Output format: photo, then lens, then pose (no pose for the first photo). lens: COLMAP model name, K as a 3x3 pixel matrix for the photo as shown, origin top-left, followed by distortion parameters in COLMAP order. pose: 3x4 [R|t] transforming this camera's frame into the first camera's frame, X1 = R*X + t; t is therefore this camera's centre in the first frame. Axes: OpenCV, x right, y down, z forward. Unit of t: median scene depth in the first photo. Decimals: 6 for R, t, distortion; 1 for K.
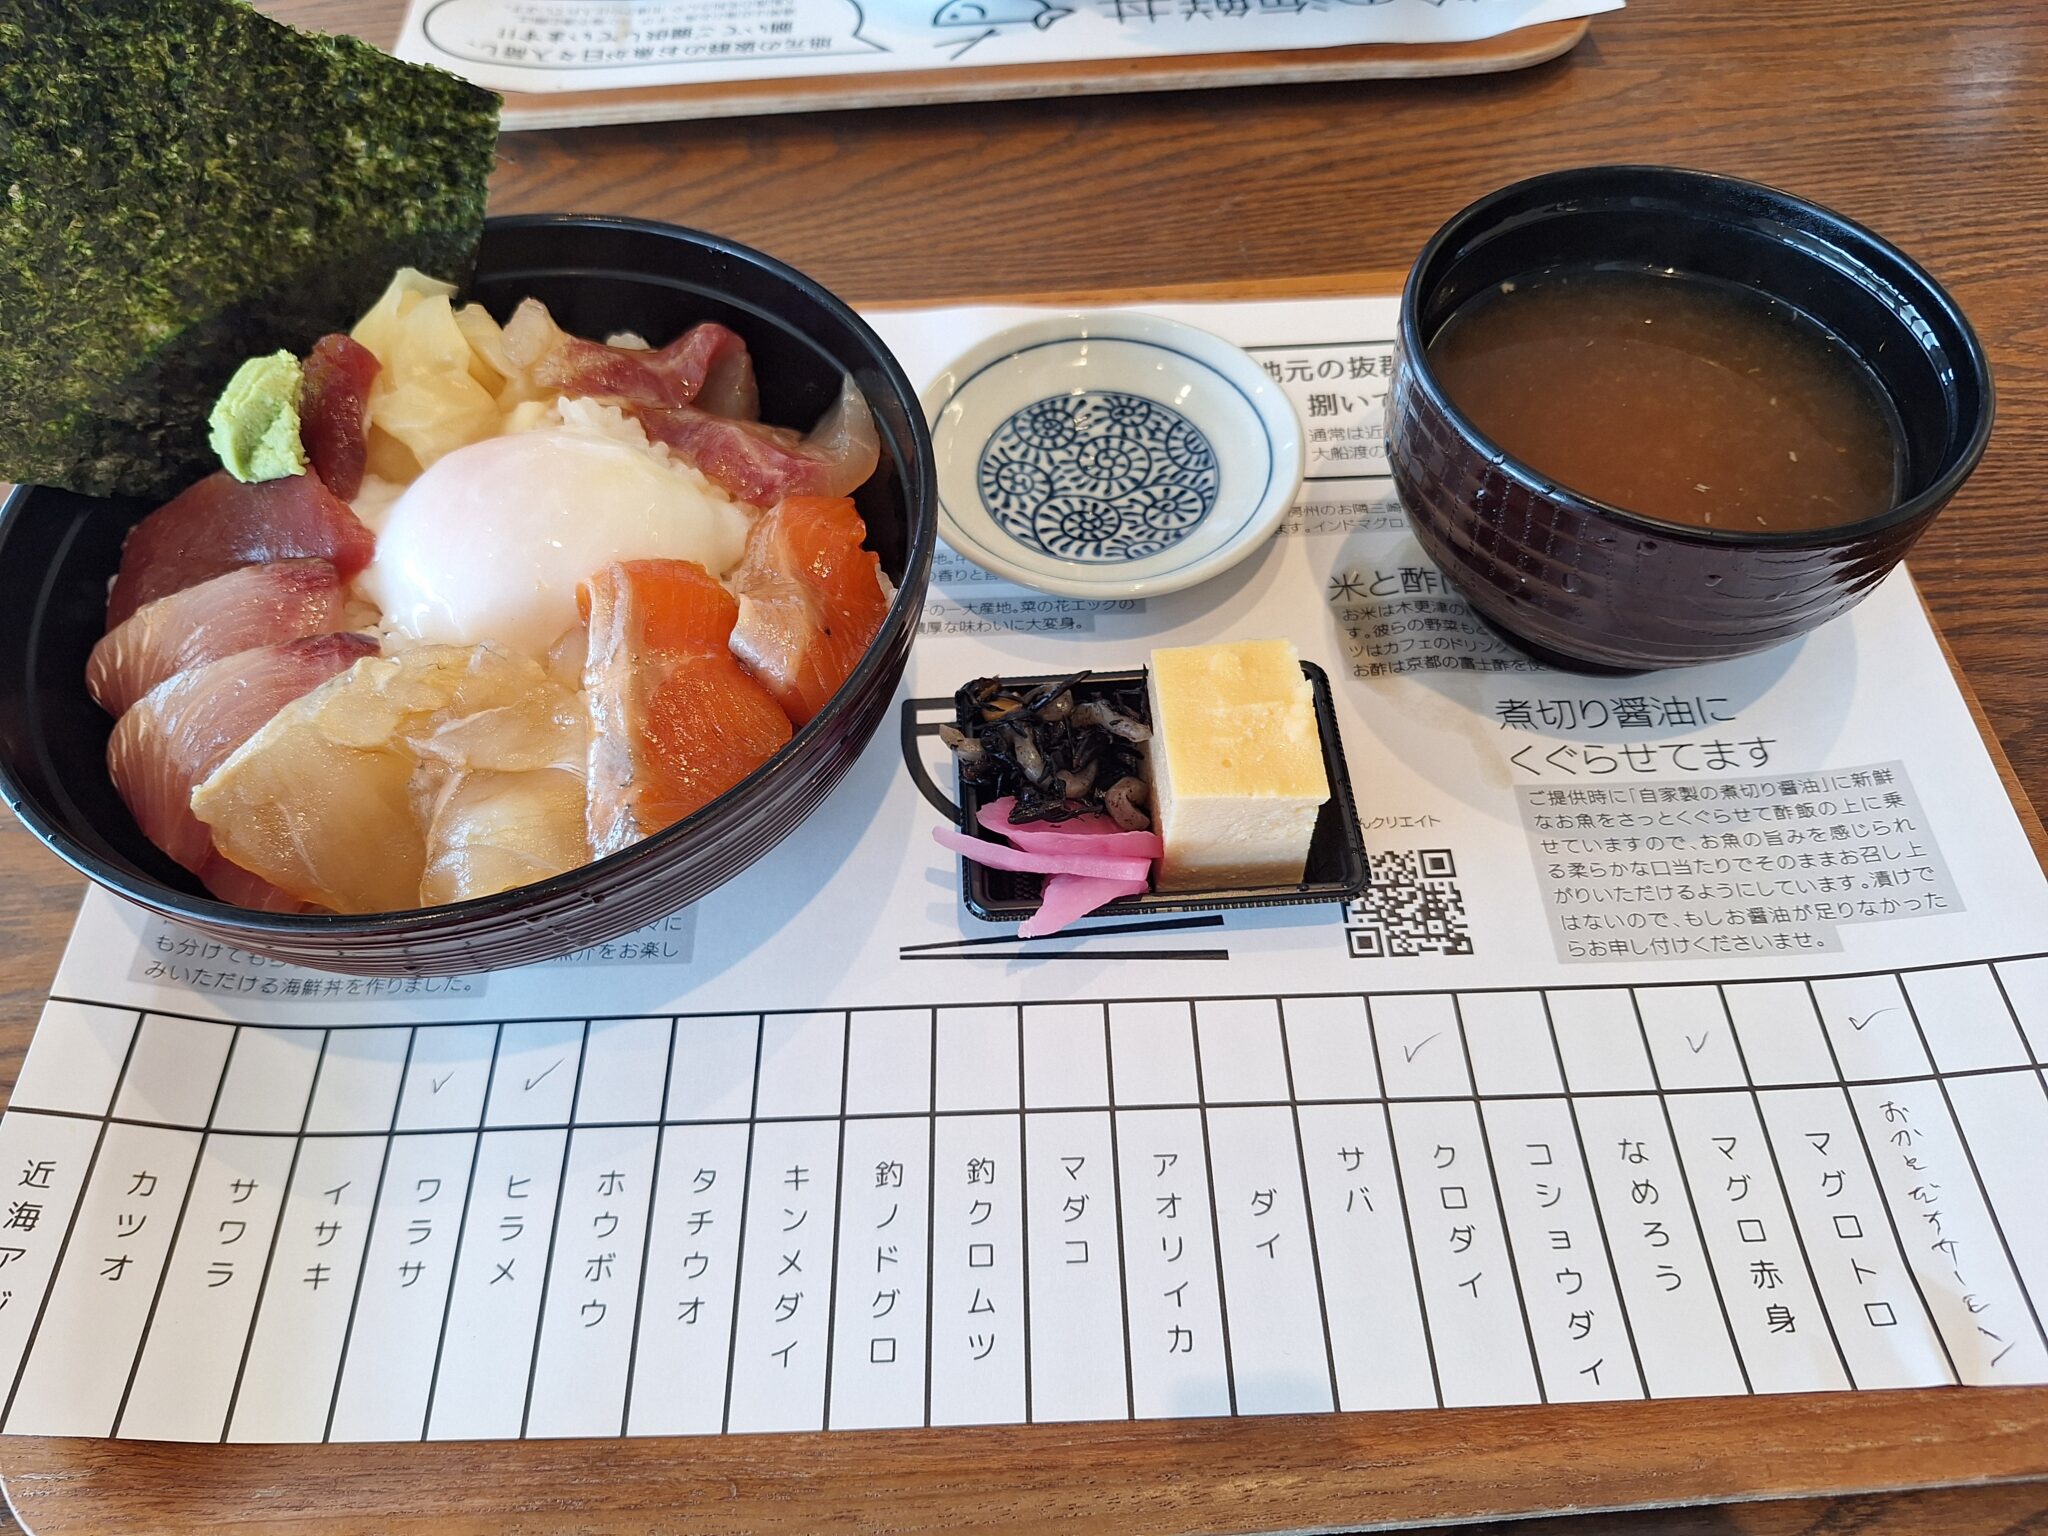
lens RADIAL K [[1356.8, 0, 1022.1], [0, 1356.8, 781.3], [0, 0, 1]] dist [0.000027, -0.028554]
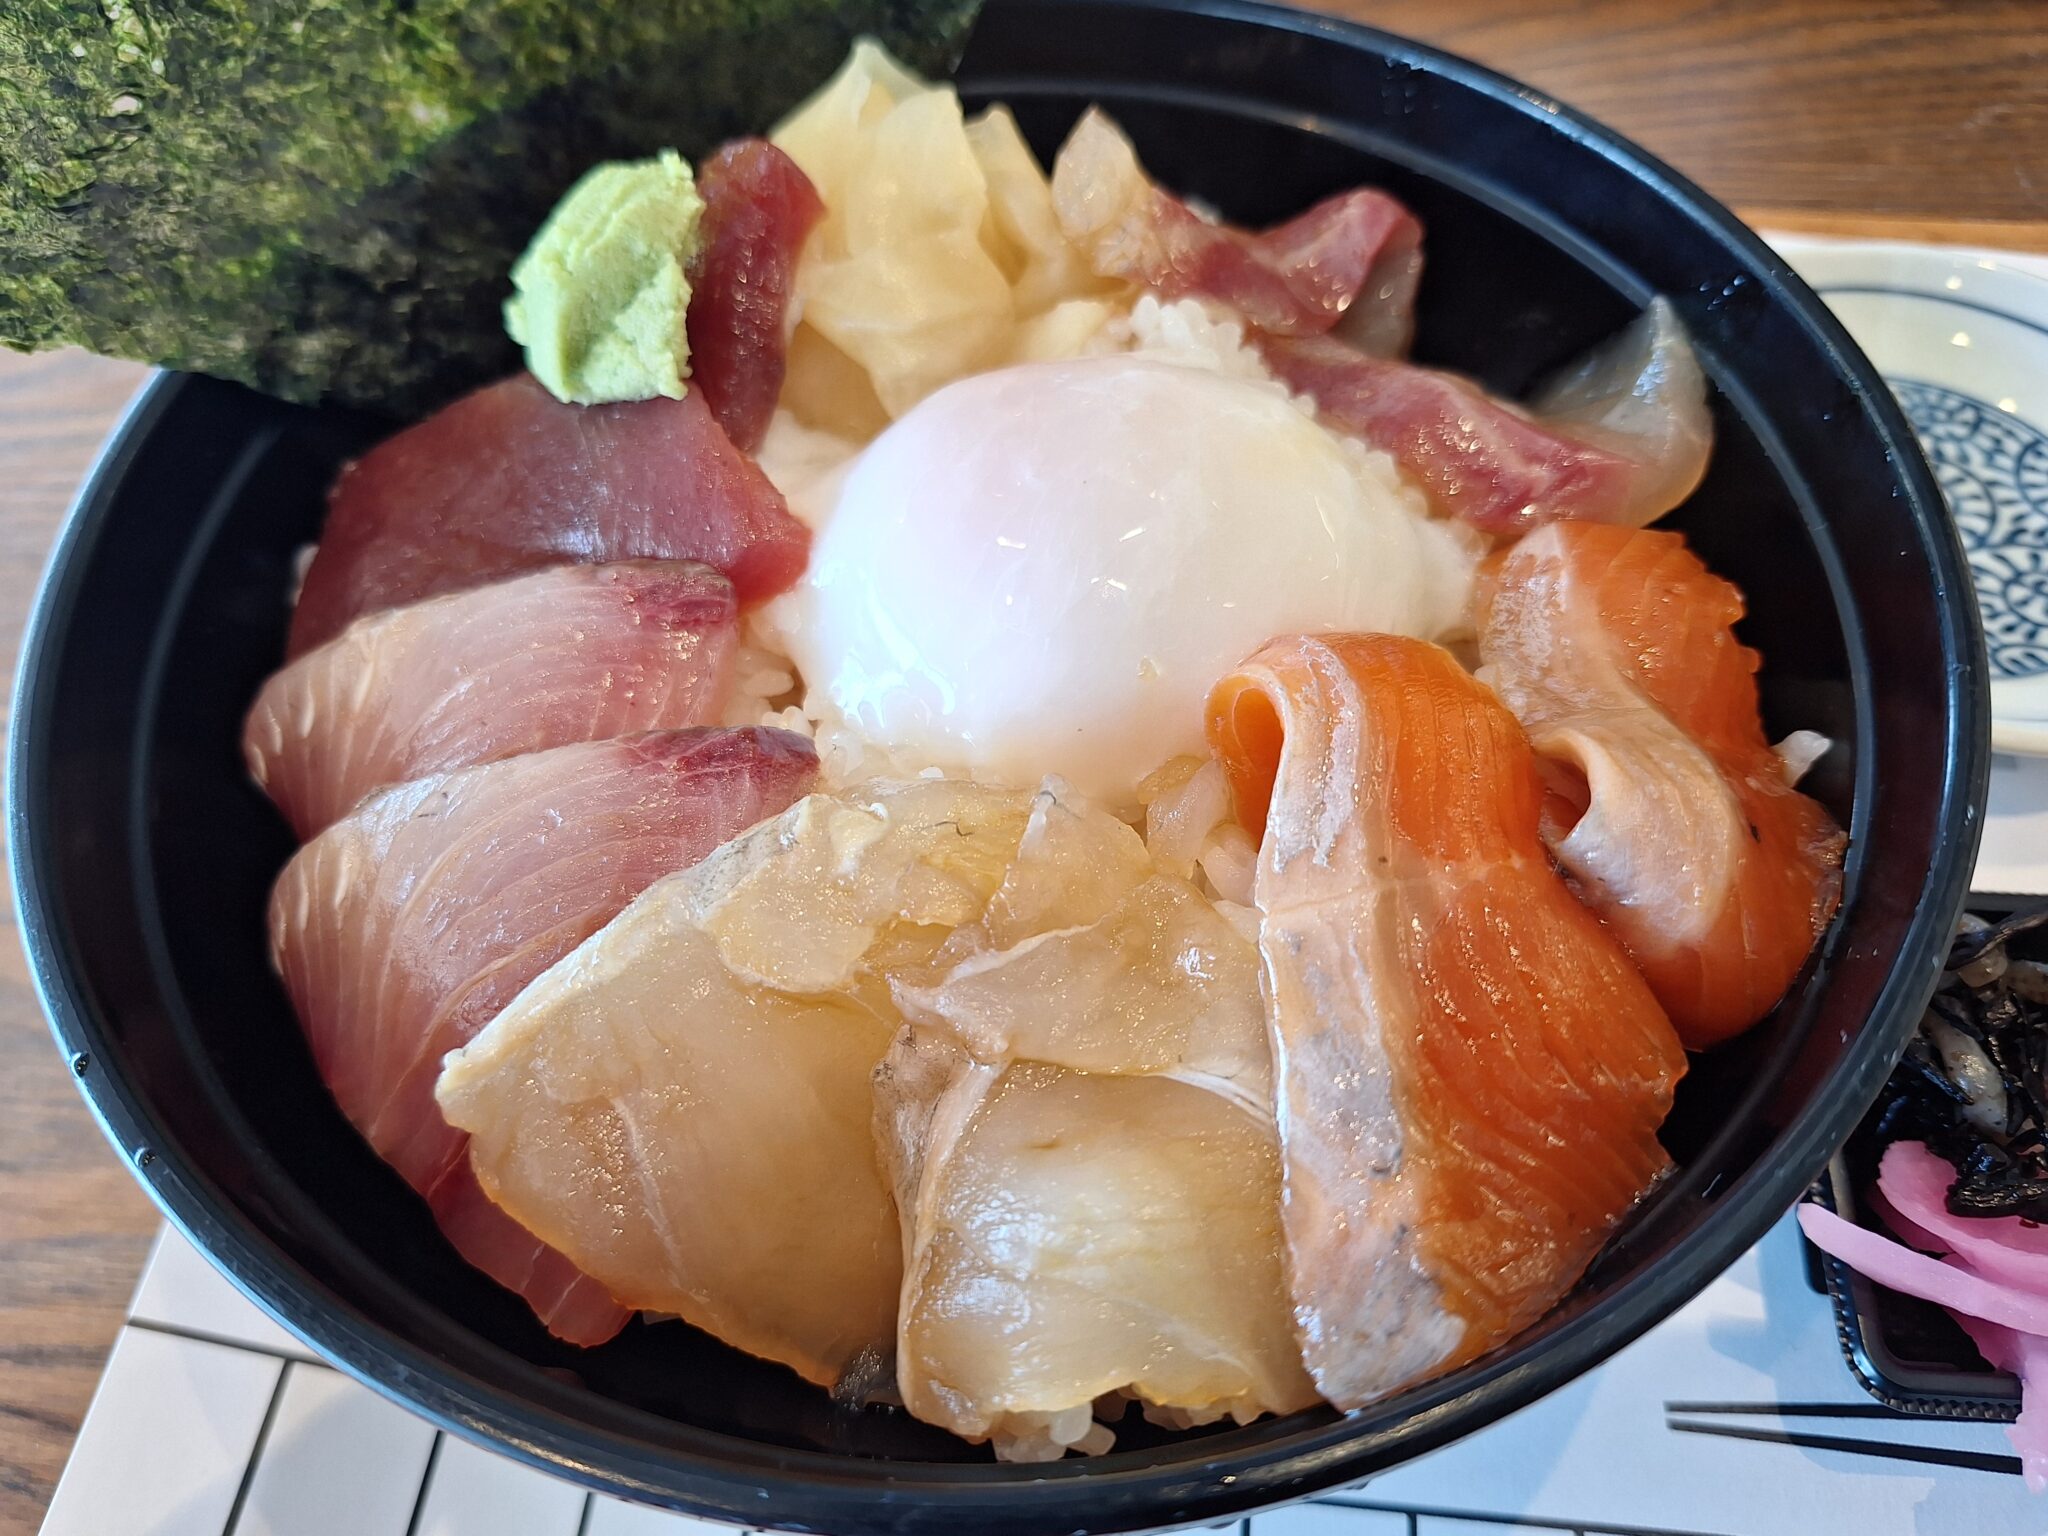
lens RADIAL K [[1417.6, 0, 1024.0], [0, 1417.6, 768.0], [0, 0, 1]] dist [0.036099, -0.092937]
pose [[0.990208, 0.109507, -0.086579, -0.325155], [-0.109742, 0.993958, 0.002051, -0.096752], [0.086280, 0.007470, 0.996243, 0.447911]]
